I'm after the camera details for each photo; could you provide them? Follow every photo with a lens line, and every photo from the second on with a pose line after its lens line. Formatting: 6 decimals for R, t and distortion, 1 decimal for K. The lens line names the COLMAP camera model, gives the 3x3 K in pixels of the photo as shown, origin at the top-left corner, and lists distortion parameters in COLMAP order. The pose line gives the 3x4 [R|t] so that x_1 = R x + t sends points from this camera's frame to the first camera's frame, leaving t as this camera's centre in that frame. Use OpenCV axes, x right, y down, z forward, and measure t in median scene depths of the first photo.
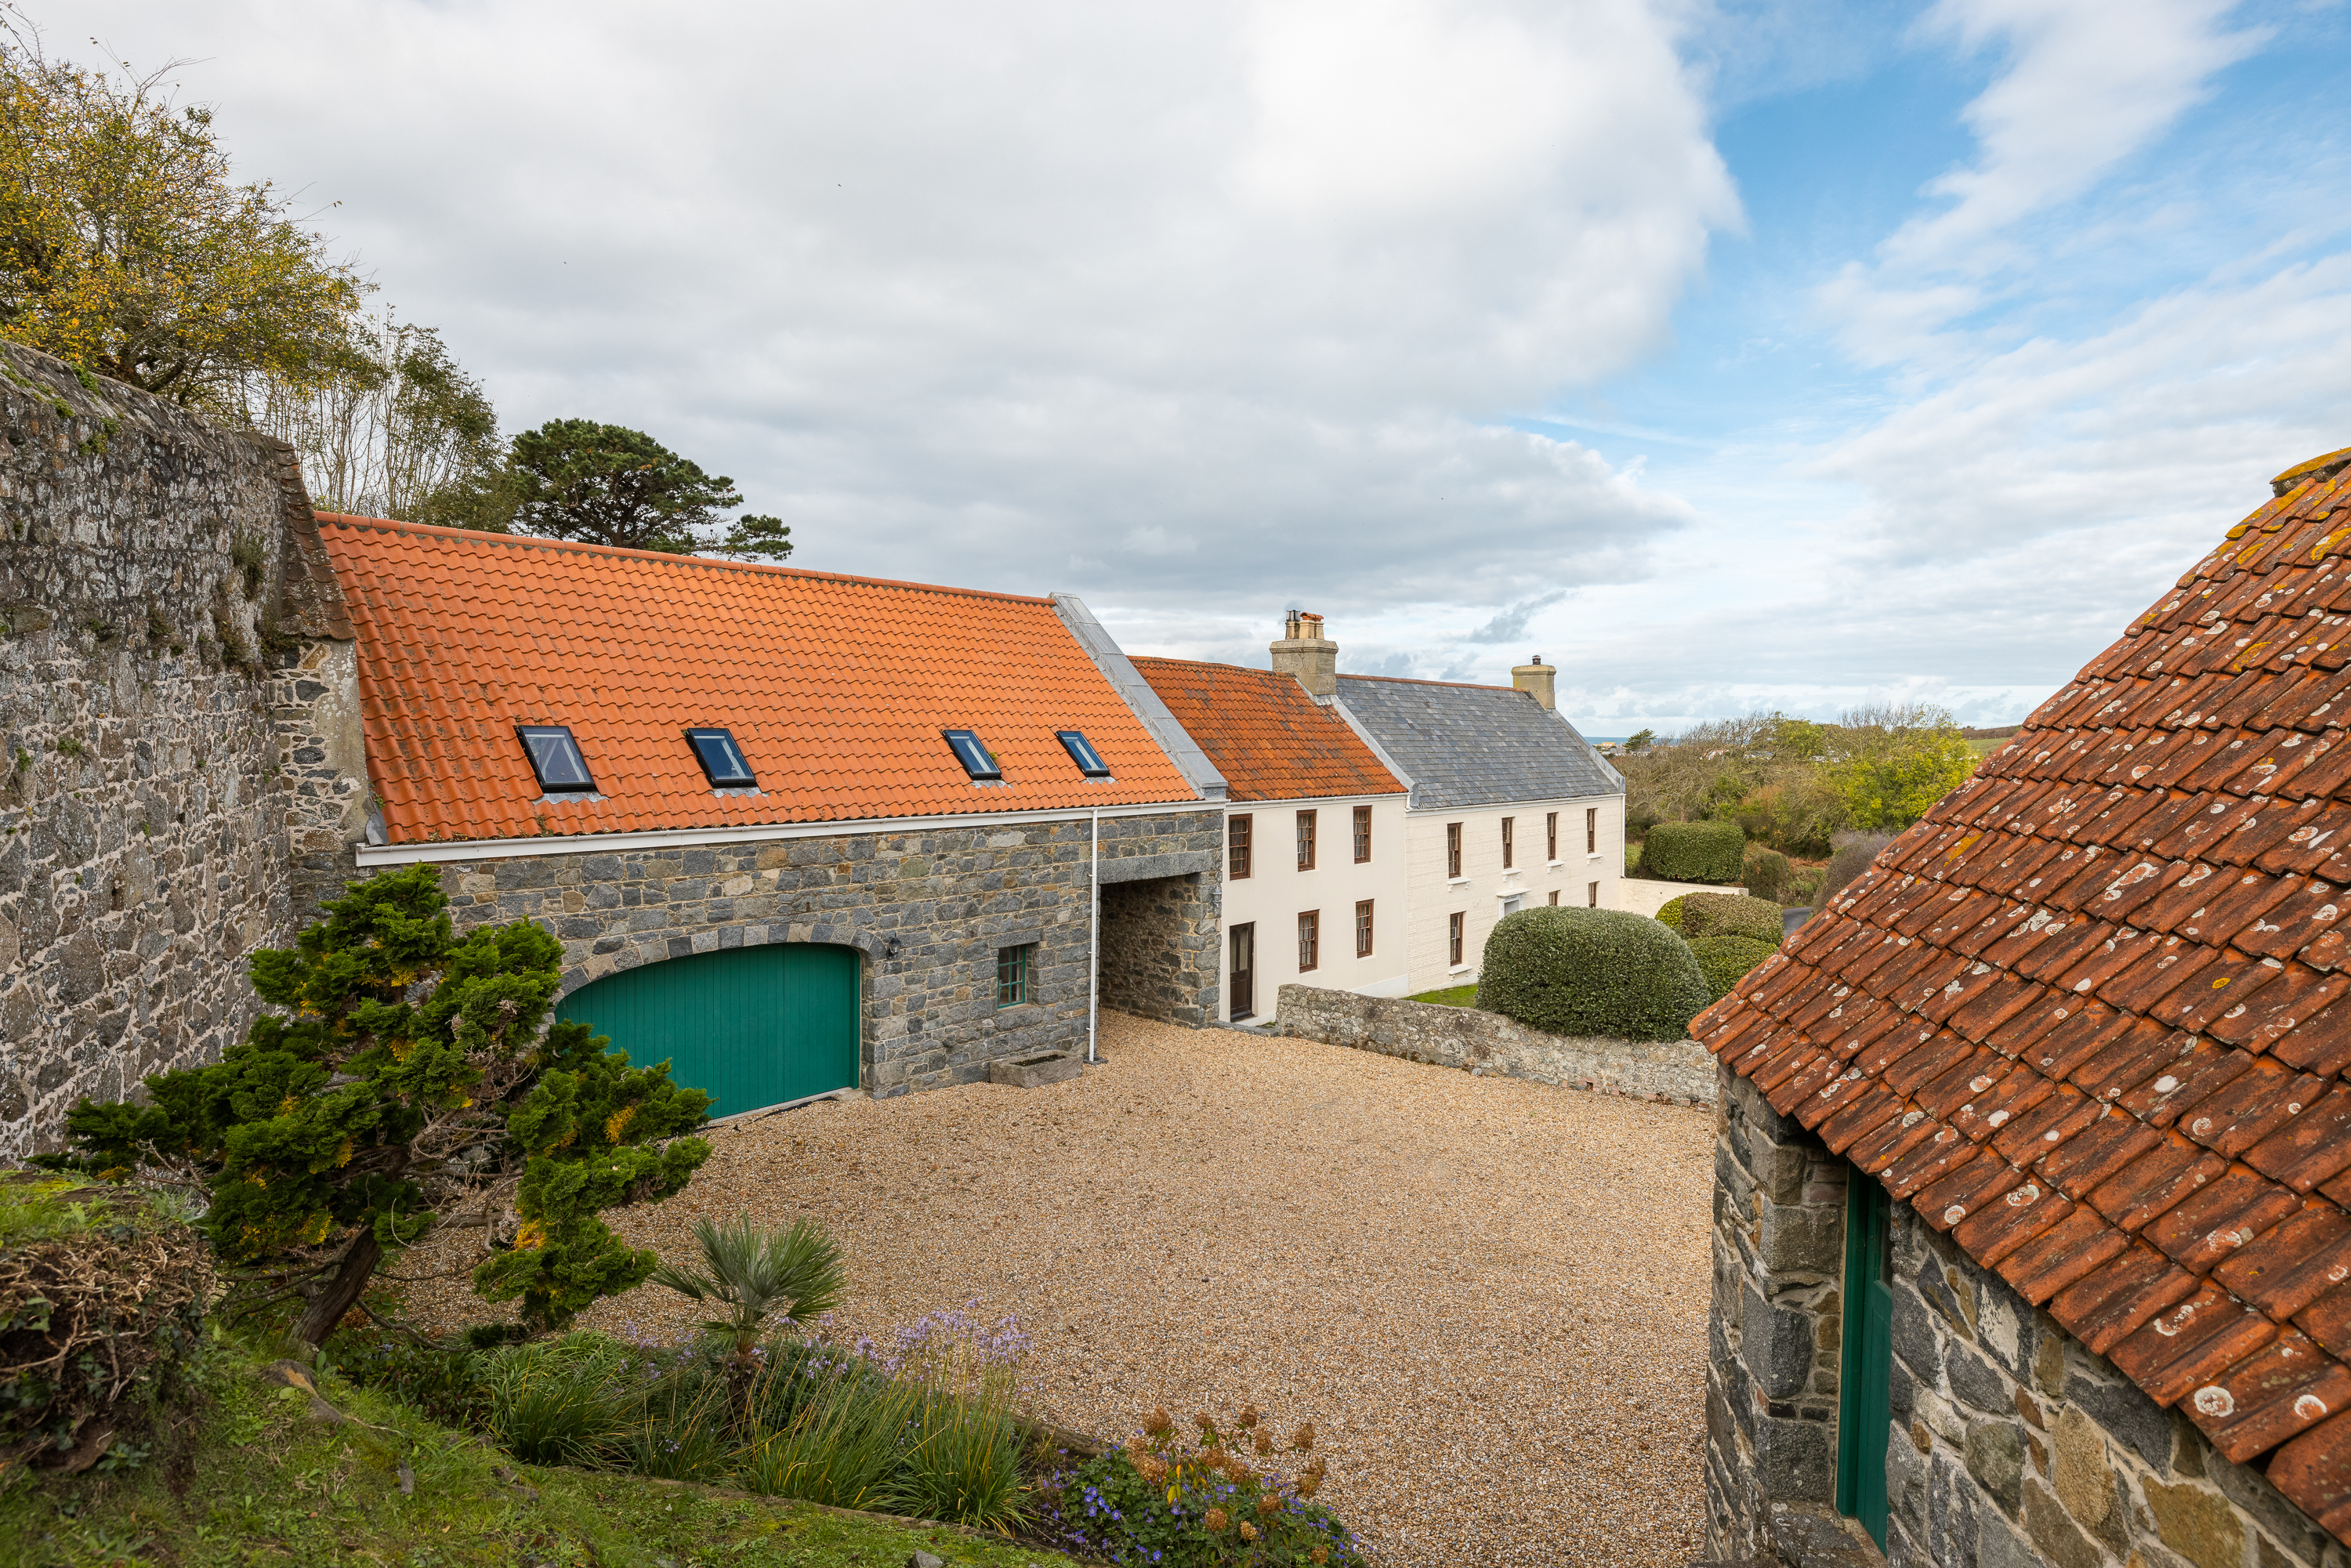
lens RADIAL K [[1194.4, 0, 1175.5], [0, 1194.4, 784.0], [0, 0, 1]] dist [-0.001280, 0.000196]
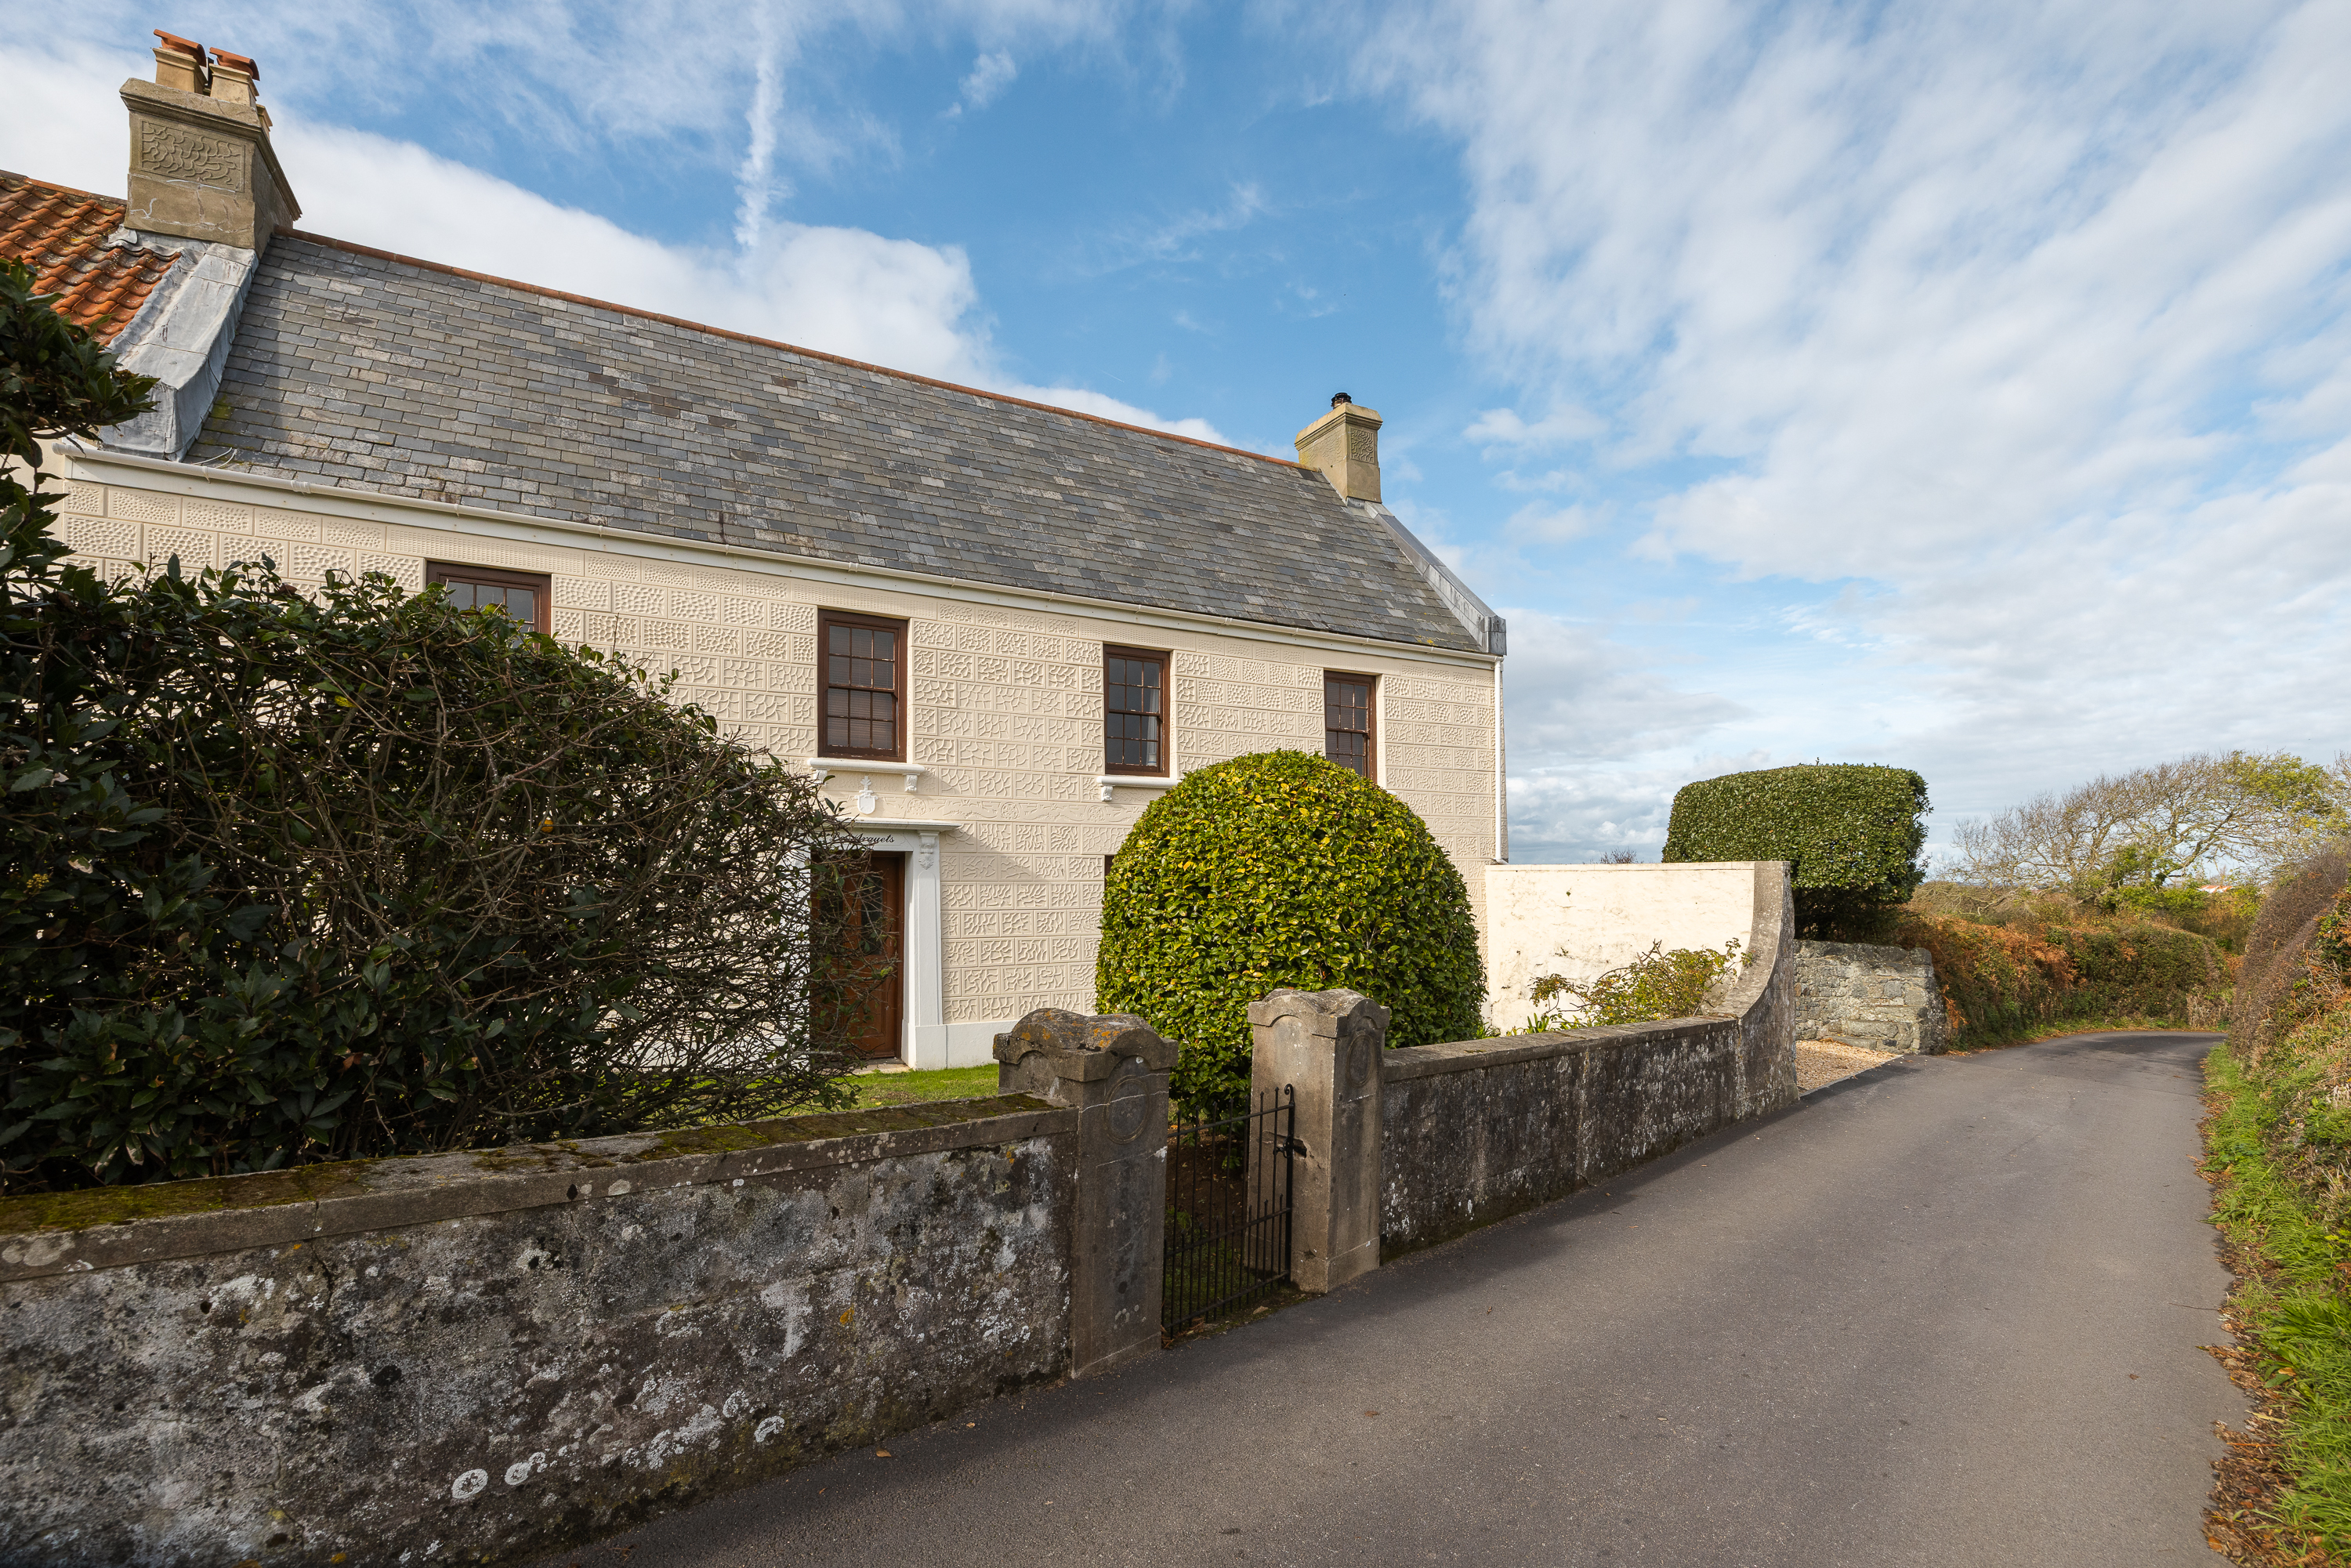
lens RADIAL K [[1047.0, 0, 1170.2], [0, 1047.0, 875.6], [0, 0, 1]] dist [0.000652, 0.000148]
pose [[0.935555, -0.007035, -0.353112, 0.859232], [-0.009300, 0.998964, -0.044544, 0.215629], [0.353060, 0.044958, 0.934520, 1.364913]]
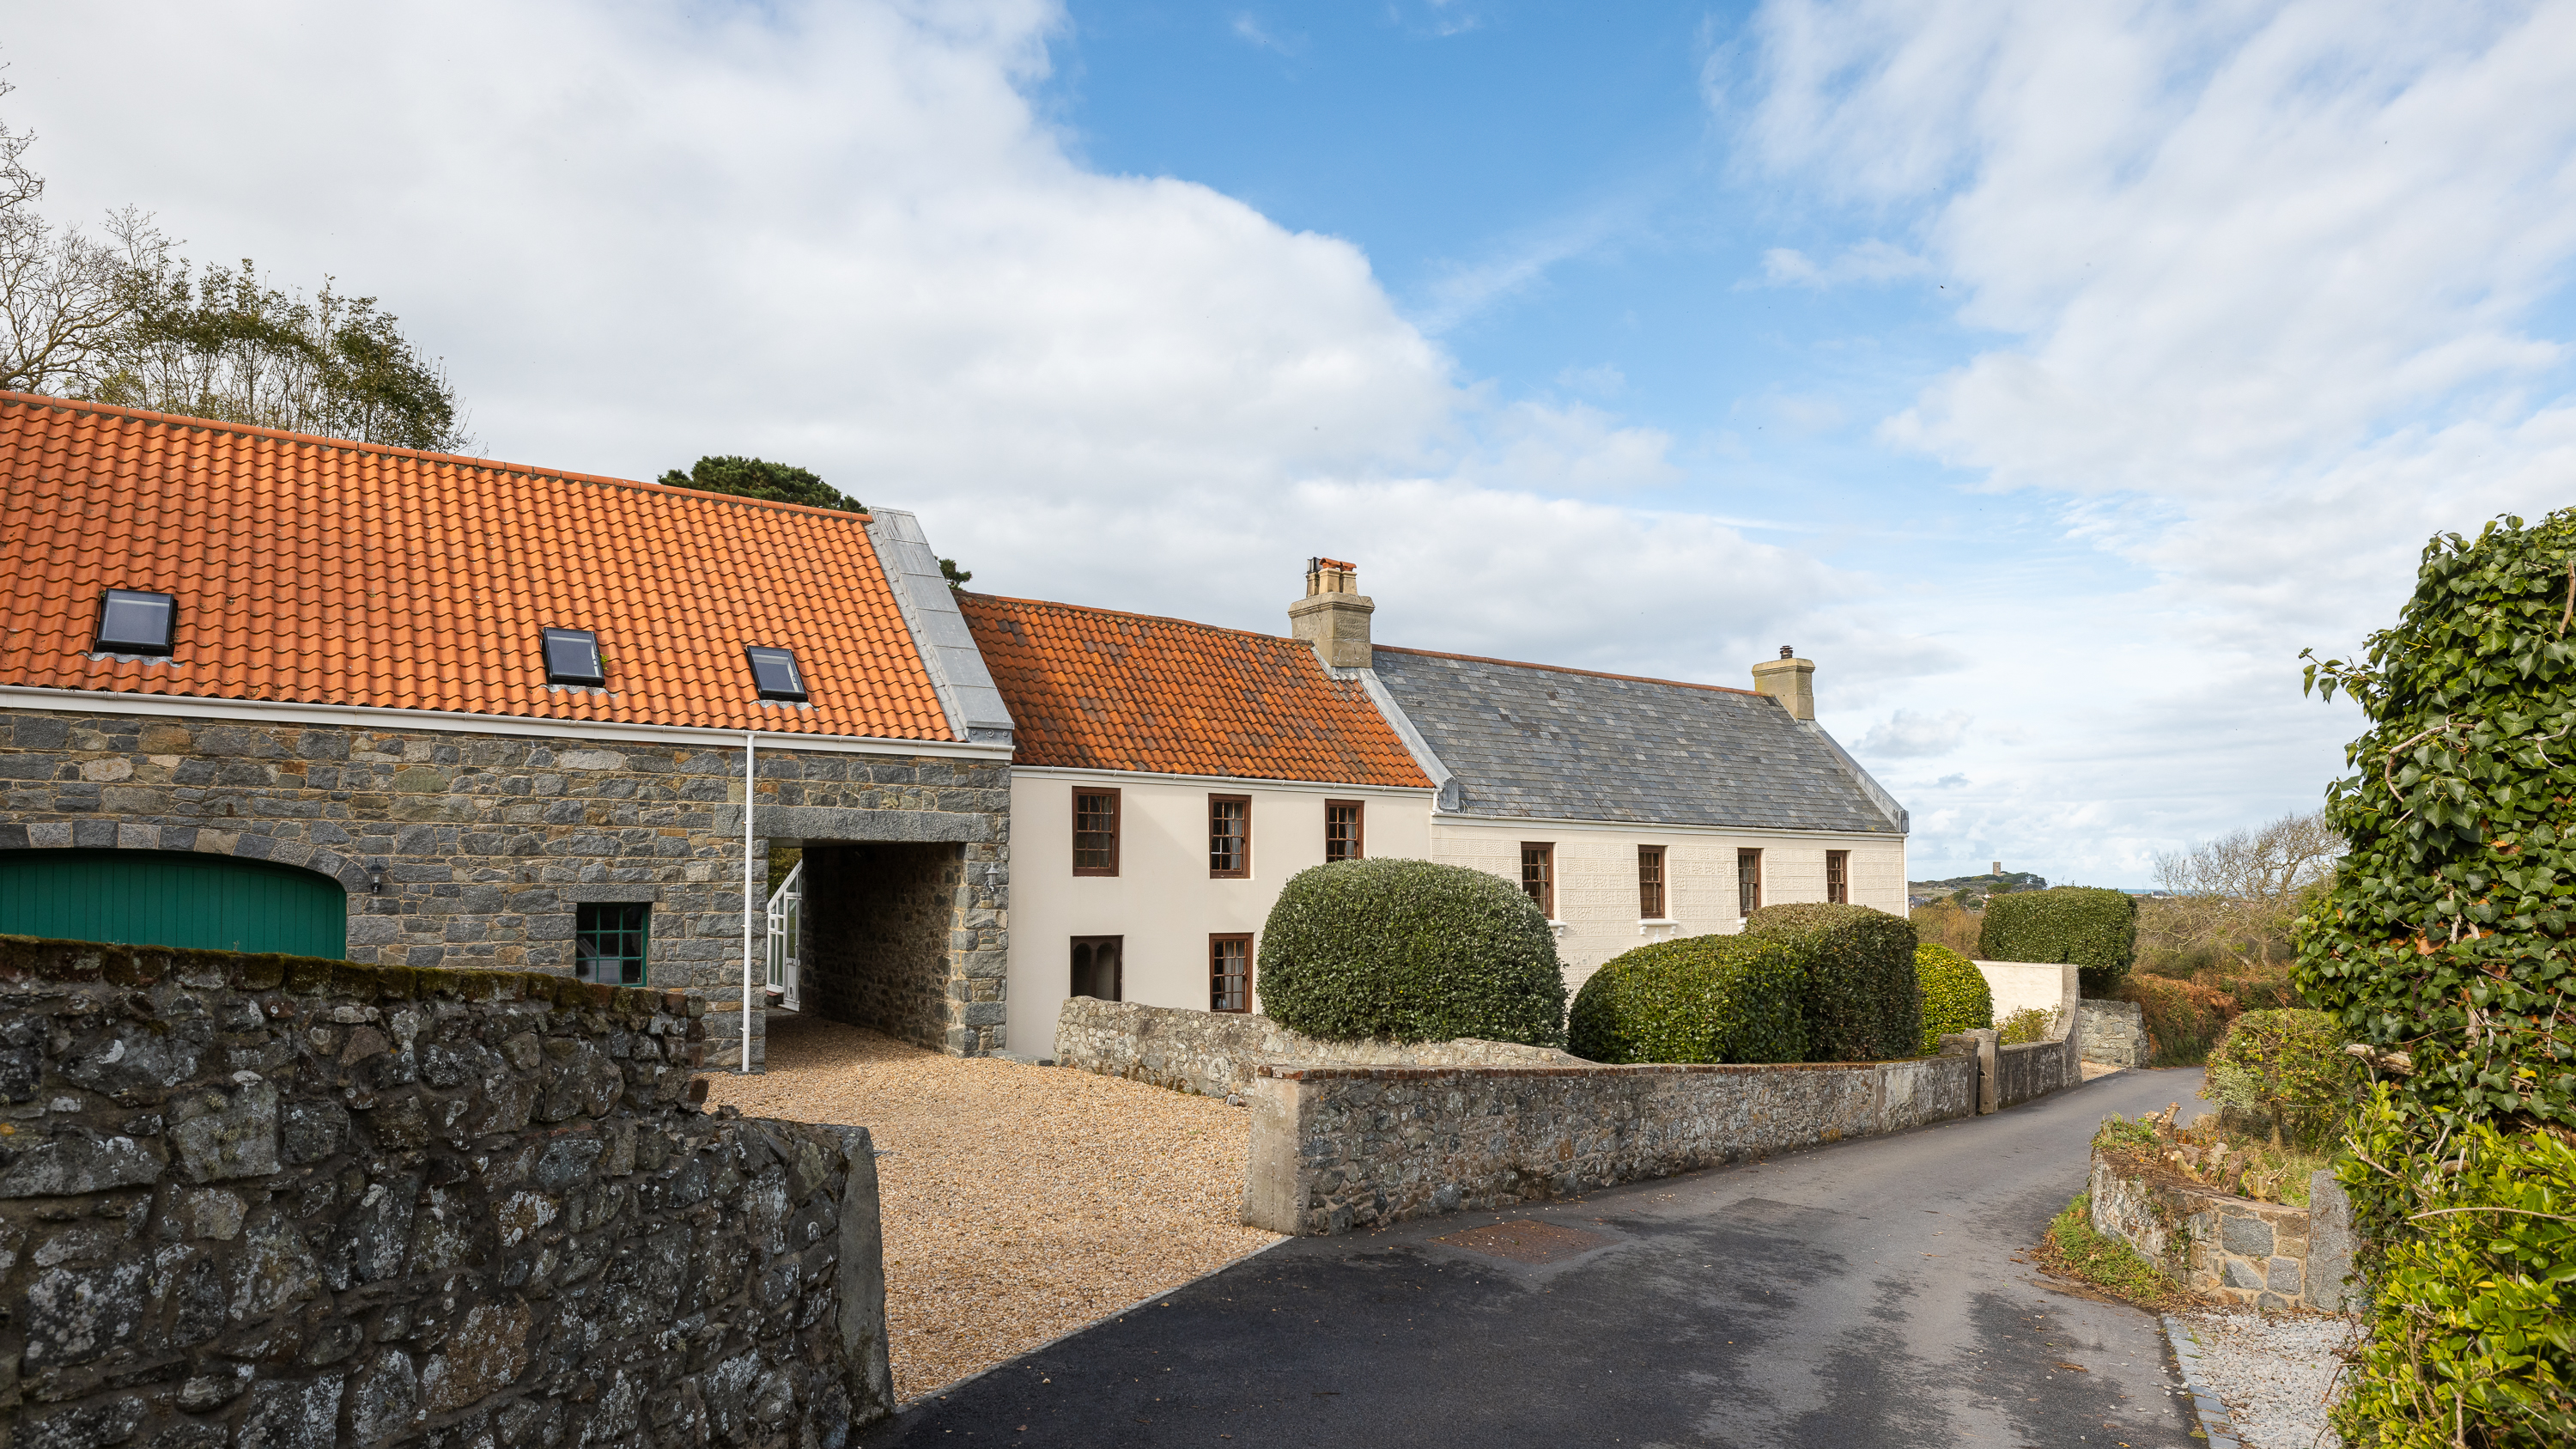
lens RADIAL K [[1478.9, 0, 1312.5], [0, 1478.9, 858.6], [0, 0, 1]] dist [-0.002663, 0.003442]
pose [[0.972007, -0.008927, -0.234782, 0.526149], [-0.005235, 0.998207, -0.059628, 0.162621], [0.234893, 0.059188, 0.970217, 0.194564]]
